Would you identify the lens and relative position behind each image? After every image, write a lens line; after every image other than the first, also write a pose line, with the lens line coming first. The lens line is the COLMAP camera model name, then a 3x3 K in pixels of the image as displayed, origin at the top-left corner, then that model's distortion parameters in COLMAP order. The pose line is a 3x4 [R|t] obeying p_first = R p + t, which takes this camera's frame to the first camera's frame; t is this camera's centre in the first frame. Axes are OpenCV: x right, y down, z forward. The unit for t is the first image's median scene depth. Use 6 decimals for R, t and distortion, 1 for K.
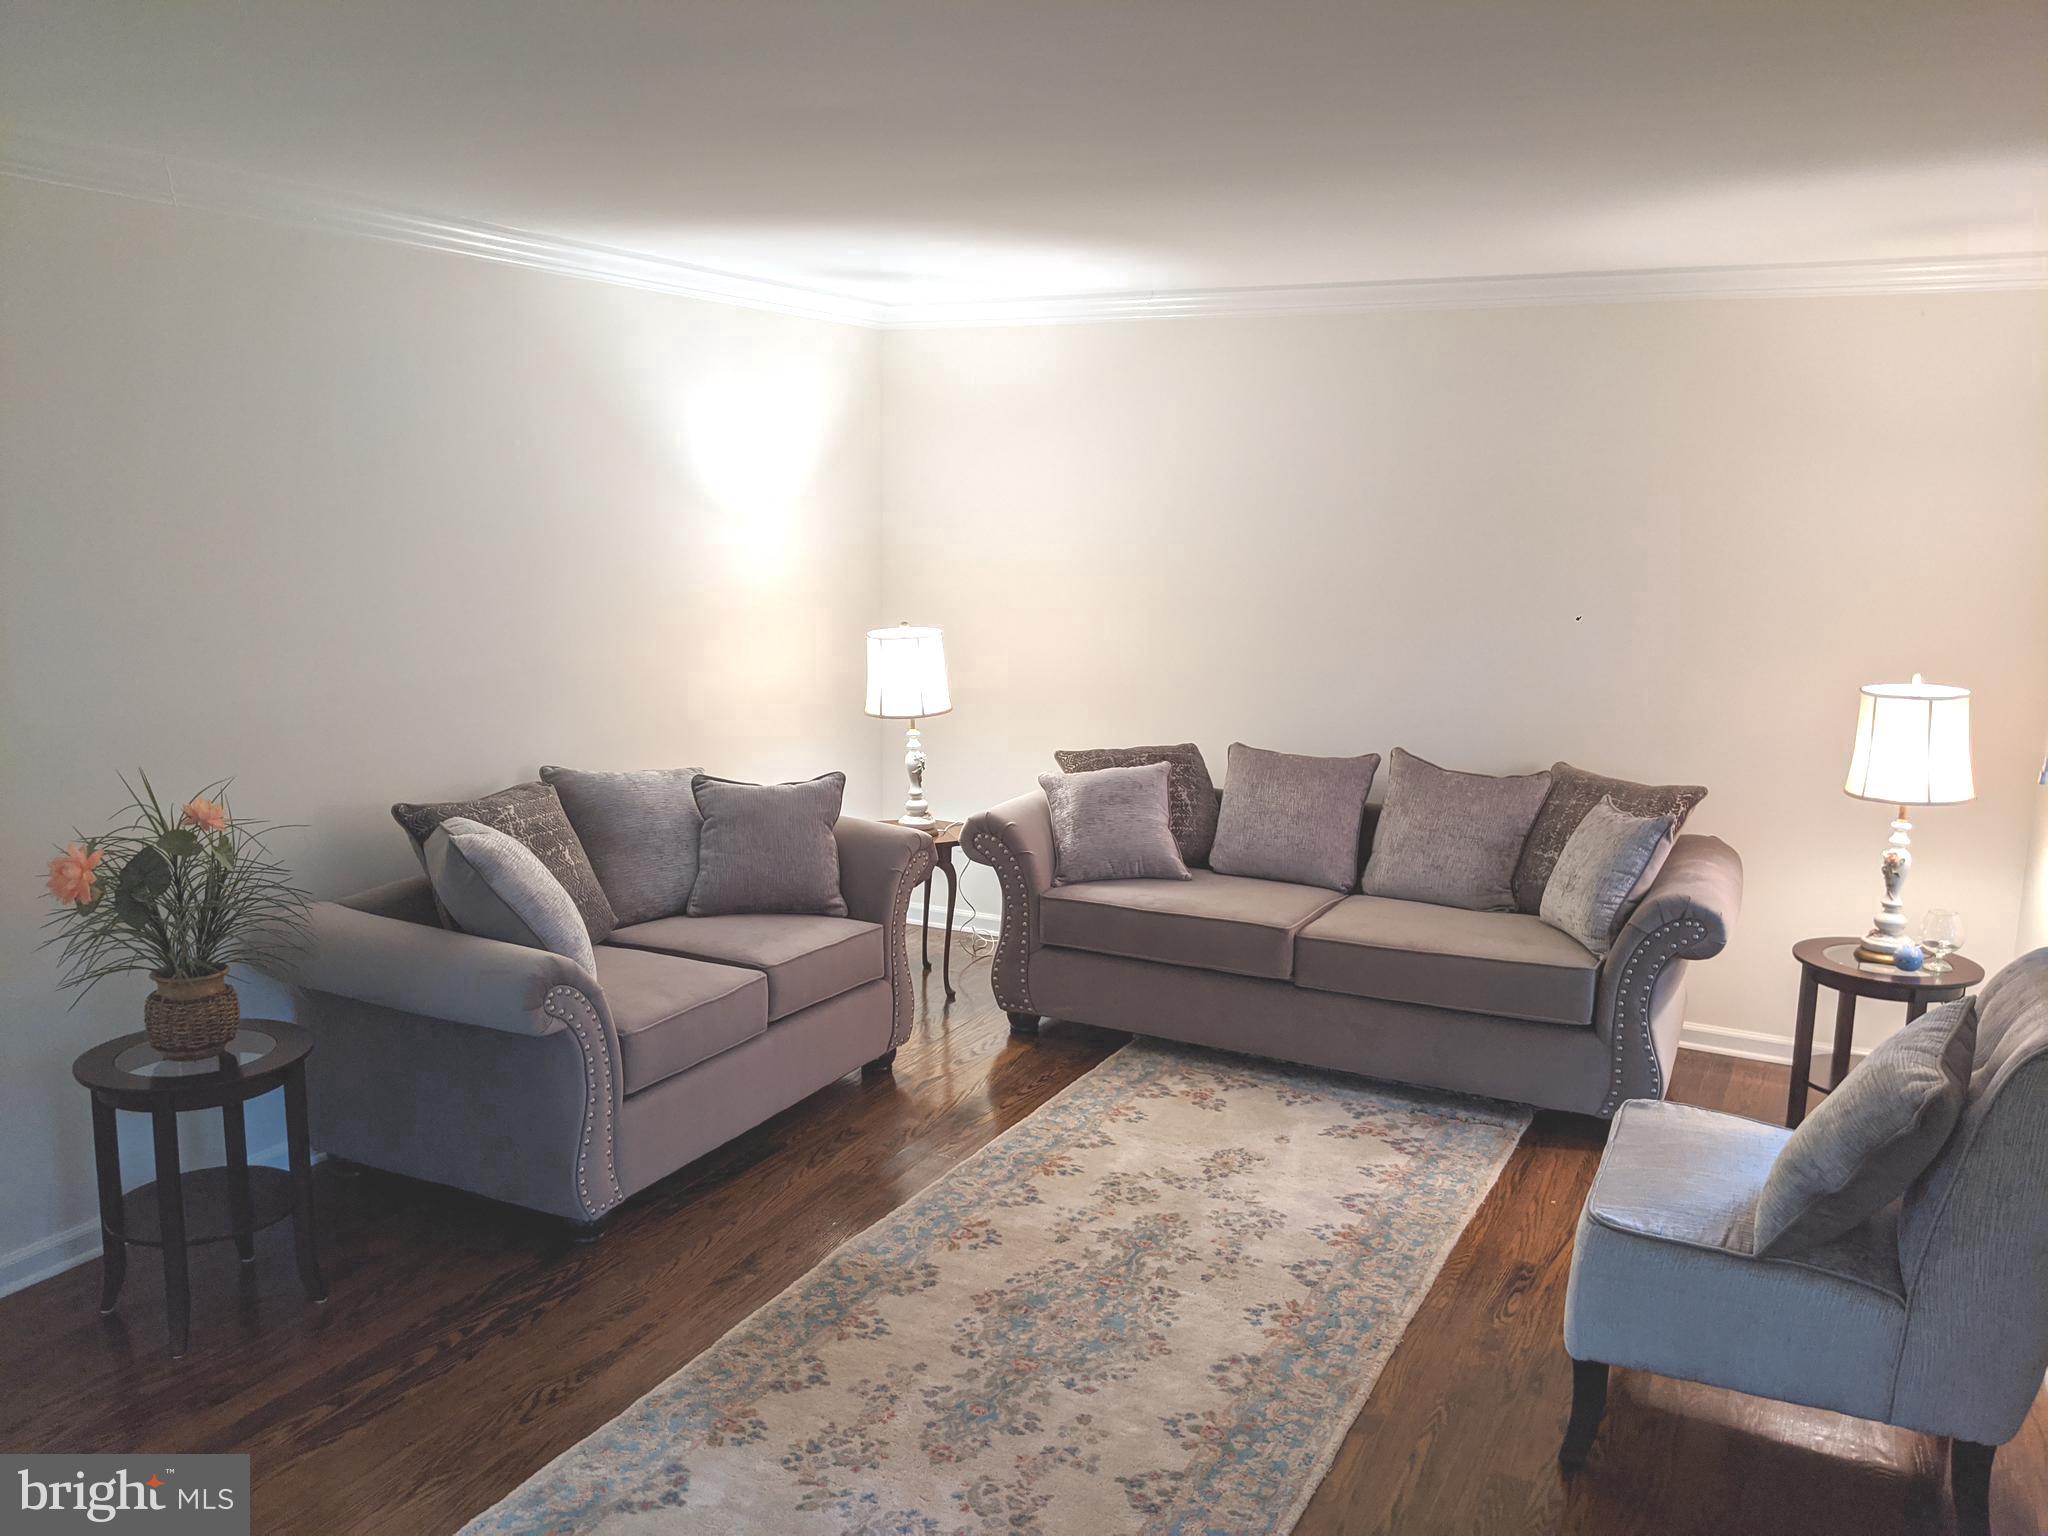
lens RADIAL K [[1656.6, 0, 997.4], [0, 1656.6, 766.0], [0, 0, 1]] dist [0.179532, -0.273522]
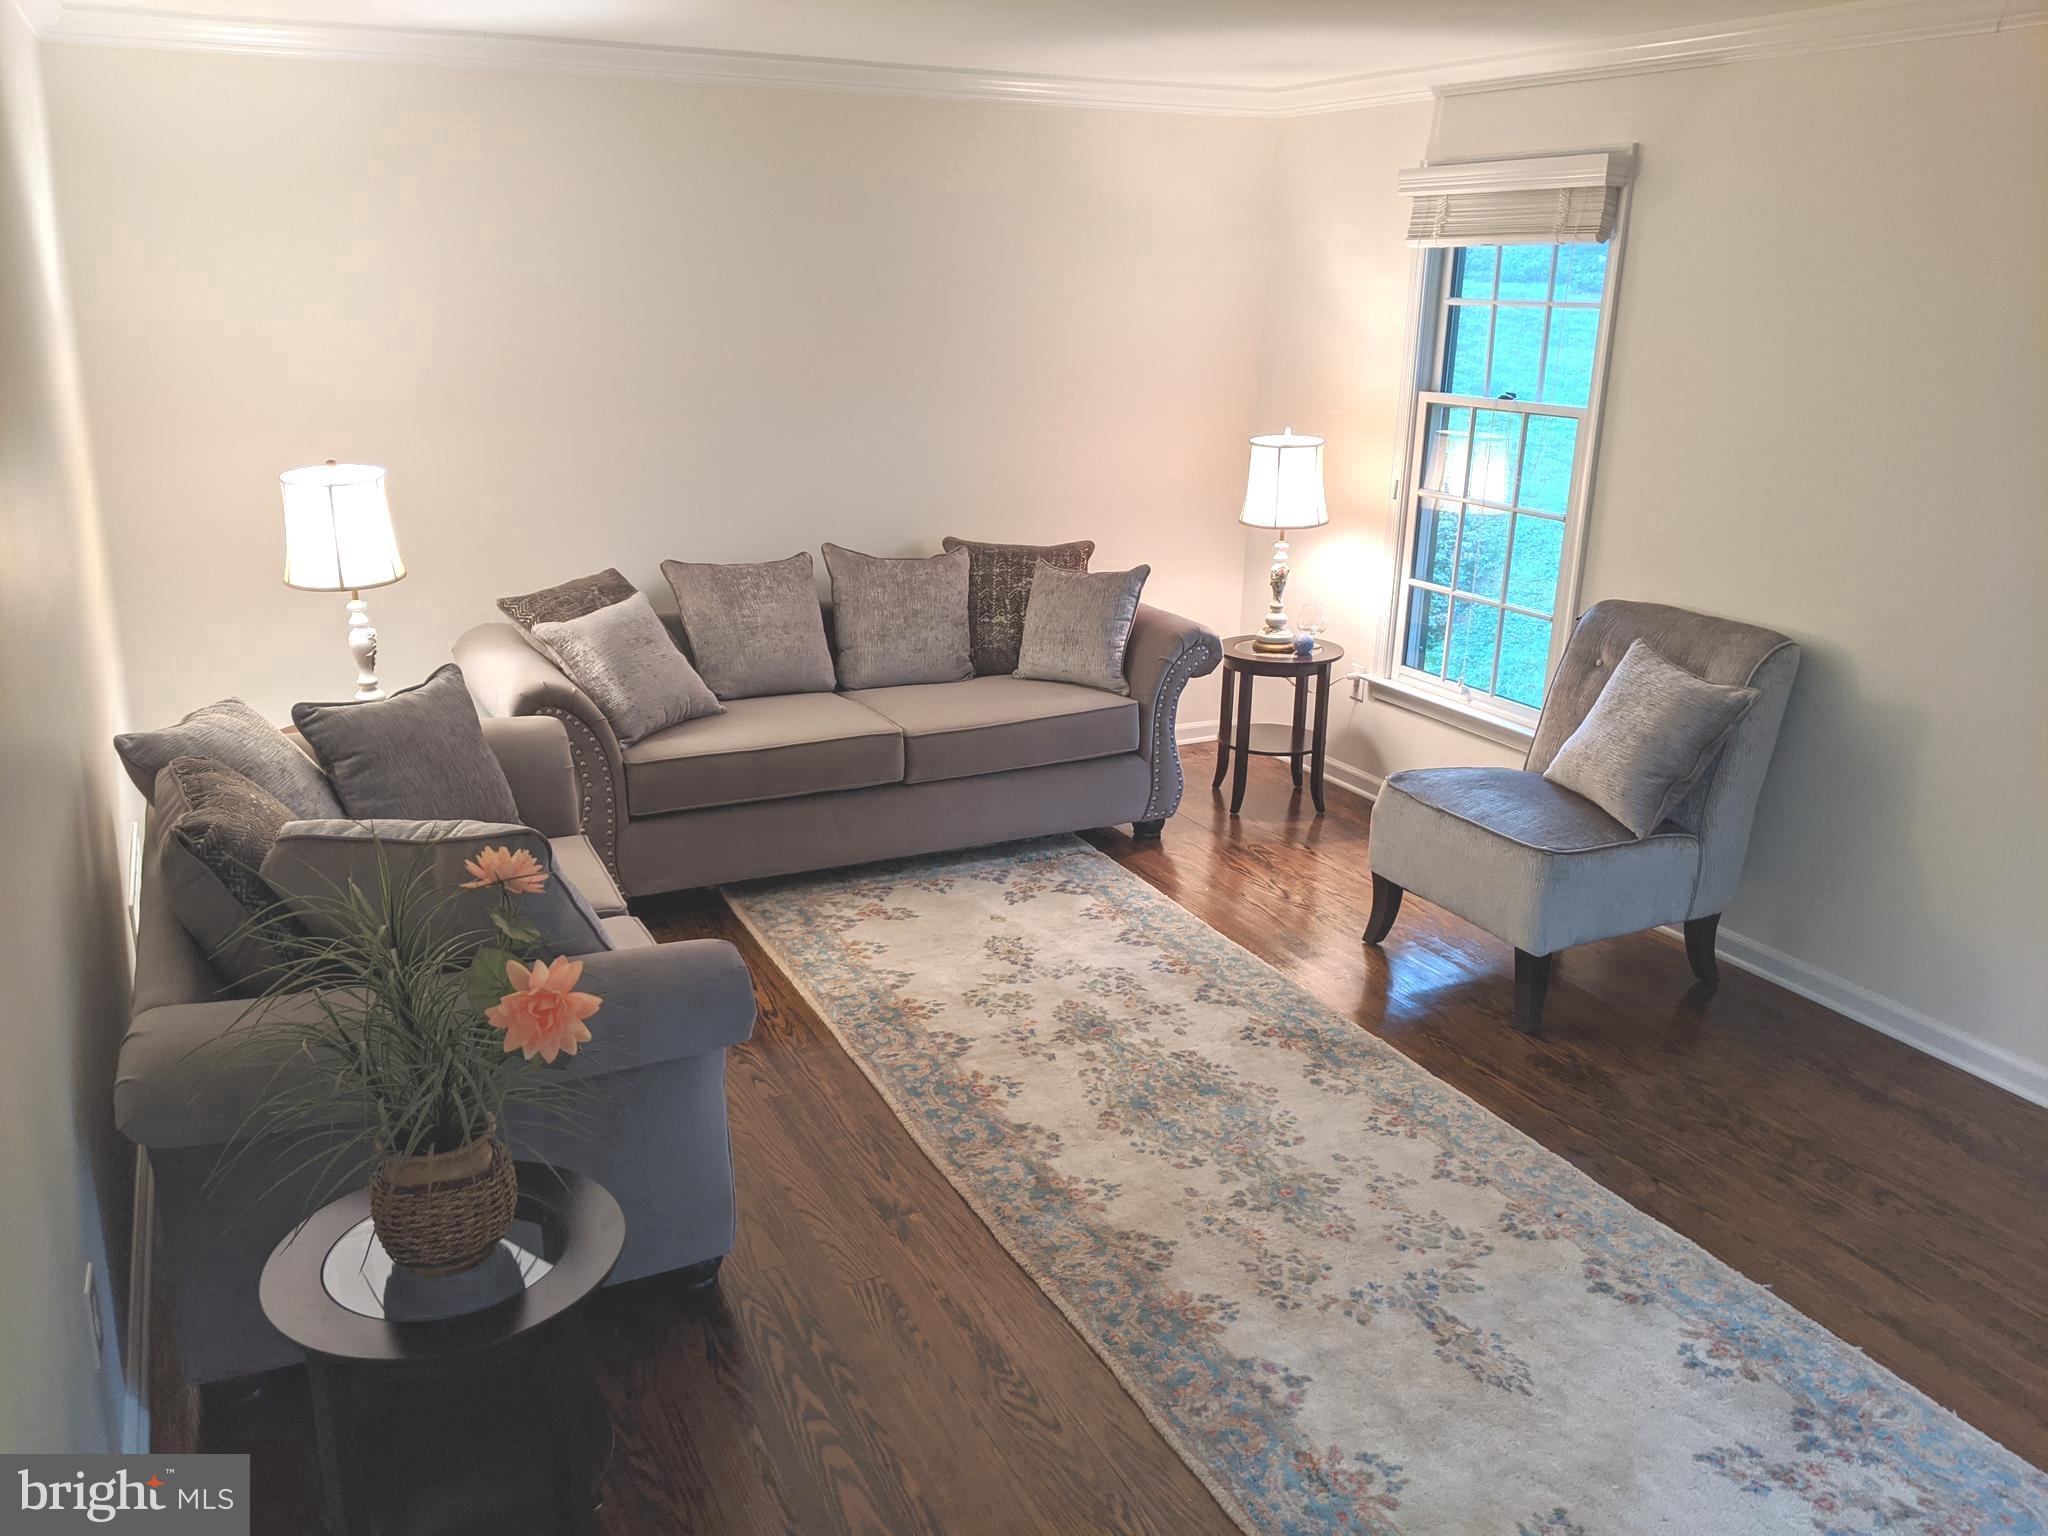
lens RADIAL K [[1656.6, 0, 997.4], [0, 1656.6, 766.0], [0, 0, 1]] dist [0.179532, -0.273522]
pose [[0.598154, -0.234958, 0.766164, -0.626781], [0.128072, 0.971793, 0.198031, -0.082687], [-0.791081, -0.020329, 0.611373, 0.360104]]
